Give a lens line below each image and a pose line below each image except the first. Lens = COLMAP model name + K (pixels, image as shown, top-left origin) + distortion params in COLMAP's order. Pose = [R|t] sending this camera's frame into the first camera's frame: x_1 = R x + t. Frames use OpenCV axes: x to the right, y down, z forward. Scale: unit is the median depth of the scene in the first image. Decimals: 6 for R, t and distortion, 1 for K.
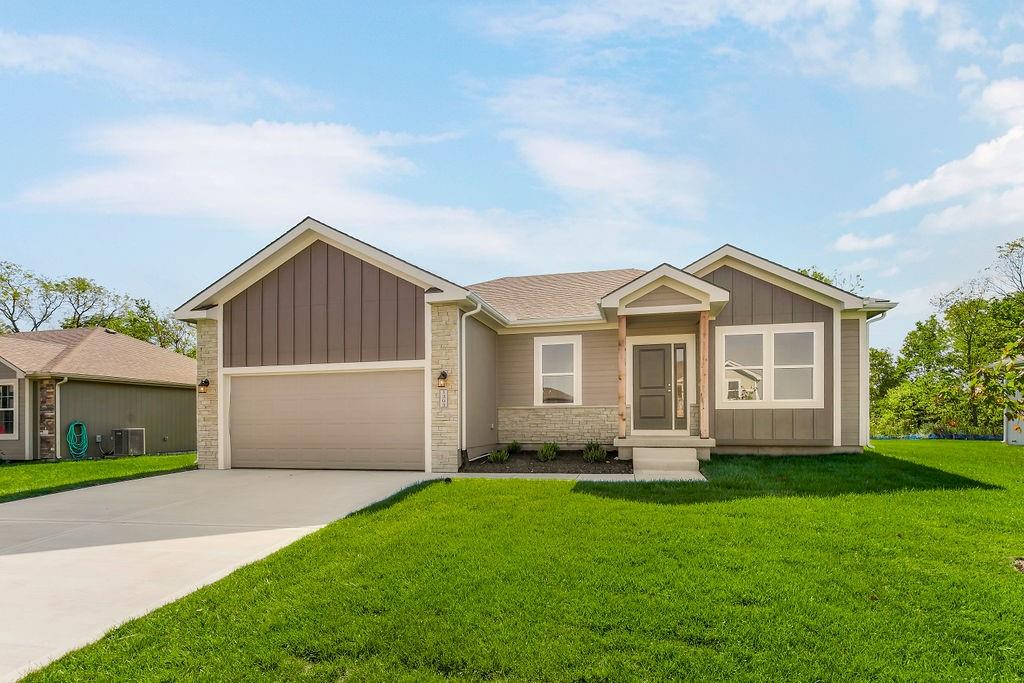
lens RADIAL K [[474.9, 0, 515.4], [0, 474.9, 419.4], [0, 0, 1]] dist [-0.001996, 0.001050]
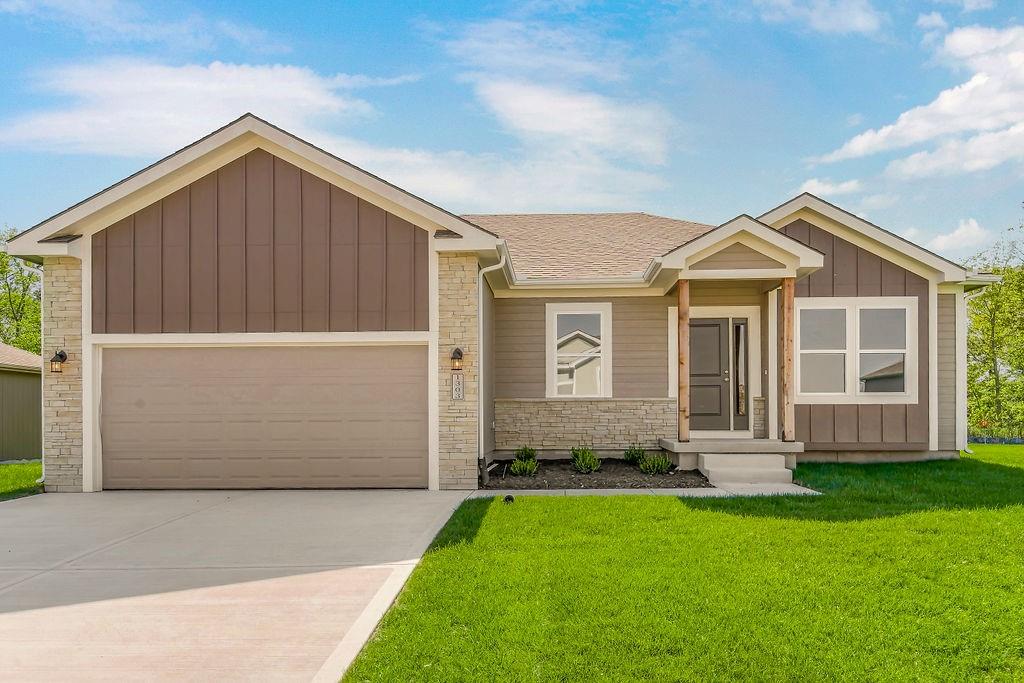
lens RADIAL K [[694.3, 0, 508.5], [0, 694.3, 415.8], [0, 0, 1]] dist [0.026733, -0.000237]
pose [[0.983525, 0.004435, 0.180720, -0.242130], [-0.004077, 0.999989, -0.002349, 0.002072], [-0.180728, 0.001573, 0.983532, -0.039925]]
